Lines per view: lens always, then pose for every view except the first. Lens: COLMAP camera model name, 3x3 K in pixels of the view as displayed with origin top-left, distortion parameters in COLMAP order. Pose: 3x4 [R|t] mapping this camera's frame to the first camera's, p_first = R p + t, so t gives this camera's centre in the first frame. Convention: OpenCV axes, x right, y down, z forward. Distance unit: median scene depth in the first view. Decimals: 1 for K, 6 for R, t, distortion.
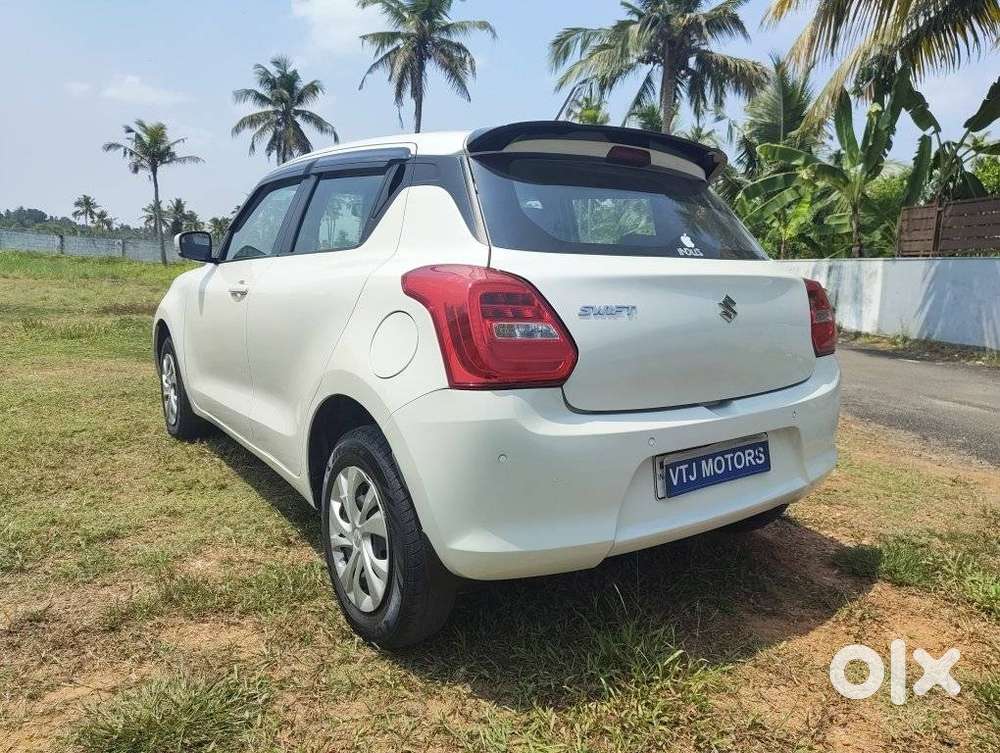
lens RADIAL K [[719.7, 0, 550.5], [0, 719.7, 363.2], [0, 0, 1]] dist [-0.003305, -0.007841]
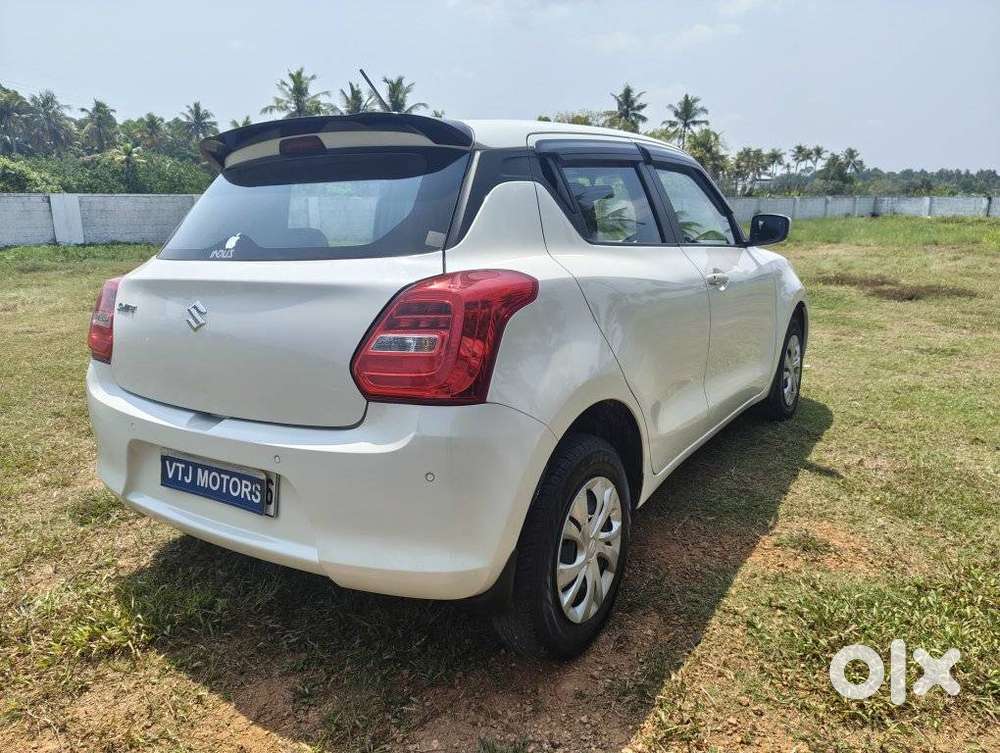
lens RADIAL K [[719.7, 0, 500.0], [0, 719.7, 376.5], [0, 0, 1]] dist [0.016633, -0.002938]
pose [[0.293517, 0.160189, -0.942437, 1.207746], [-0.087548, 0.986222, 0.140365, -0.159060], [0.951937, 0.041309, 0.303497, 1.055353]]
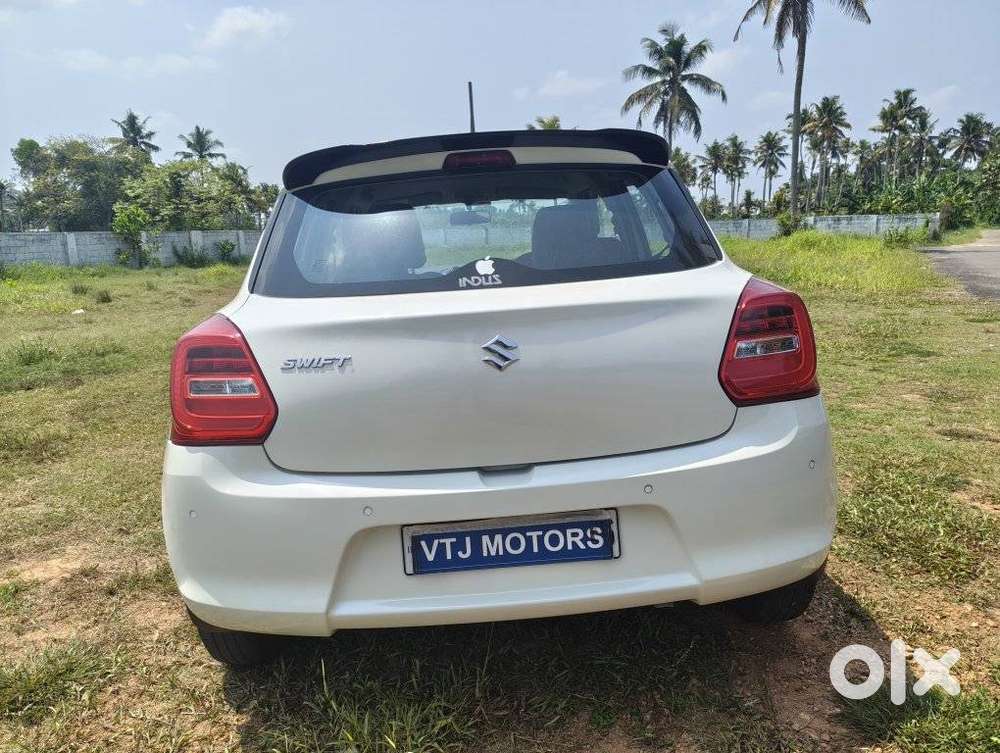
lens RADIAL K [[719.7, 0, 500.0], [0, 719.7, 376.5], [0, 0, 1]] dist [0.016633, -0.002938]
pose [[0.803211, 0.038521, -0.594448, 0.690210], [0.003396, 0.997595, 0.069234, -0.101436], [0.595685, -0.057628, 0.801148, 0.348229]]
